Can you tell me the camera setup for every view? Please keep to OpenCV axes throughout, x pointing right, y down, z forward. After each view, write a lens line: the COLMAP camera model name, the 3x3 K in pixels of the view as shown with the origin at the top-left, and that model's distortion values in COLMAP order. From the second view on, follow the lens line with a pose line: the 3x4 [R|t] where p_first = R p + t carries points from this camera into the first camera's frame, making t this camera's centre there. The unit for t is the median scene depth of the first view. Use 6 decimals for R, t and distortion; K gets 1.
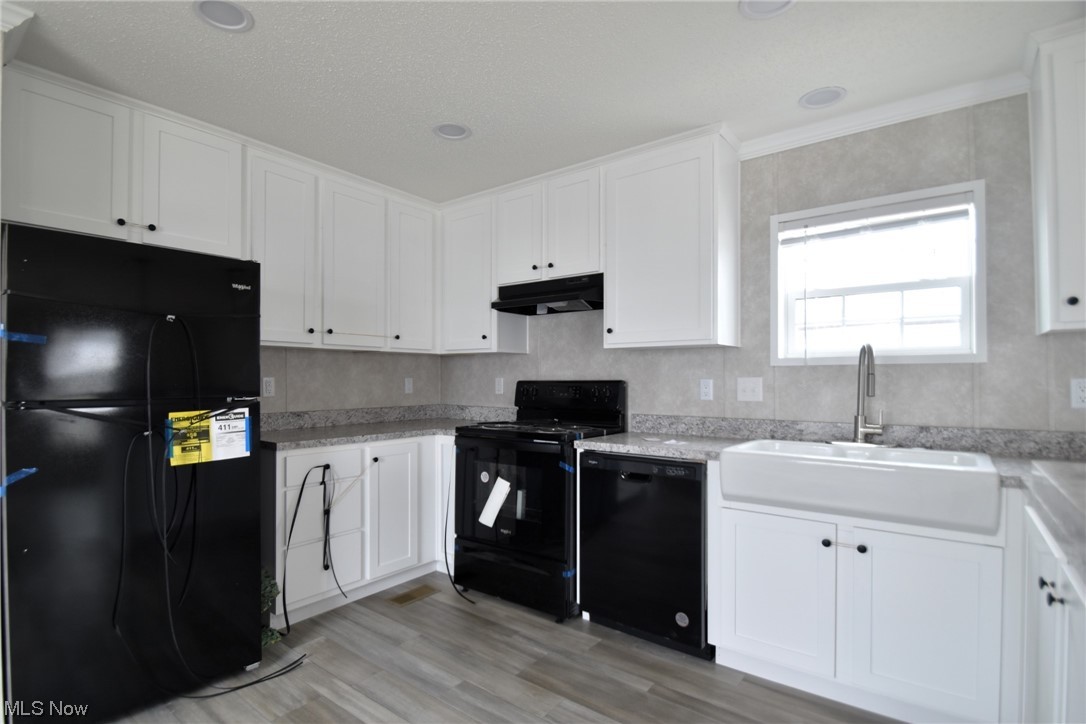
lens RADIAL K [[535.6, 0, 526.8], [0, 535.6, 378.8], [0, 0, 1]] dist [-0.014084, -0.003841]
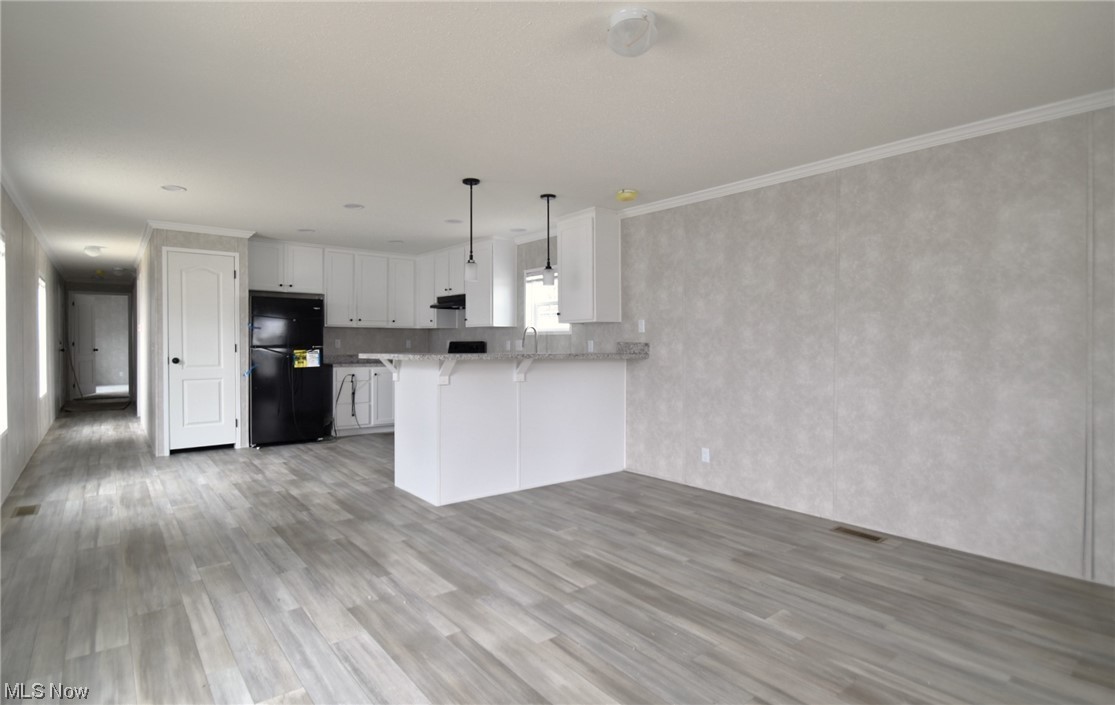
lens RADIAL K [[572.0, 0, 562.0], [0, 572.0, 356.3], [0, 0, 1]] dist [-0.004772, -0.001721]
pose [[0.972178, 0.008225, -0.234099, 1.316895], [-0.001958, 0.999634, 0.026989, 0.003314], [0.234235, -0.025780, 0.971838, -1.531545]]
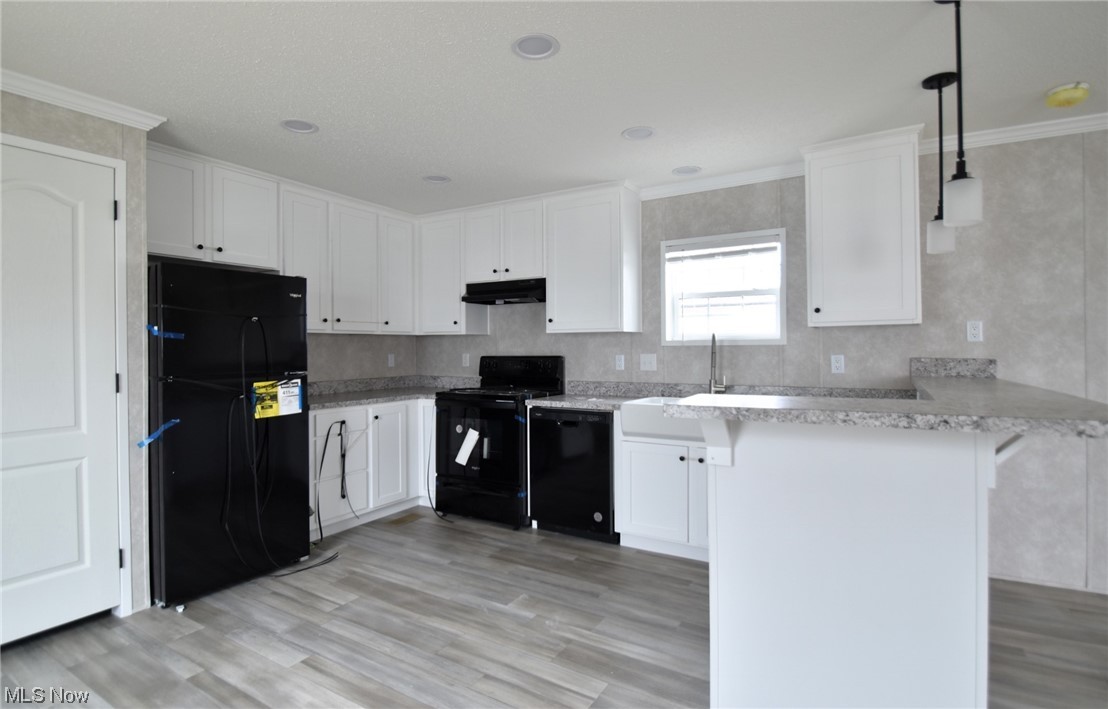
lens RADIAL K [[572.2, 0, 523.9], [0, 572.2, 345.4], [0, 0, 1]] dist [-0.004057, -0.002010]
pose [[0.996340, -0.006833, 0.085203, -0.044401], [0.007097, 0.999971, -0.002802, -0.024497], [-0.085181, 0.003397, 0.996360, -0.520111]]
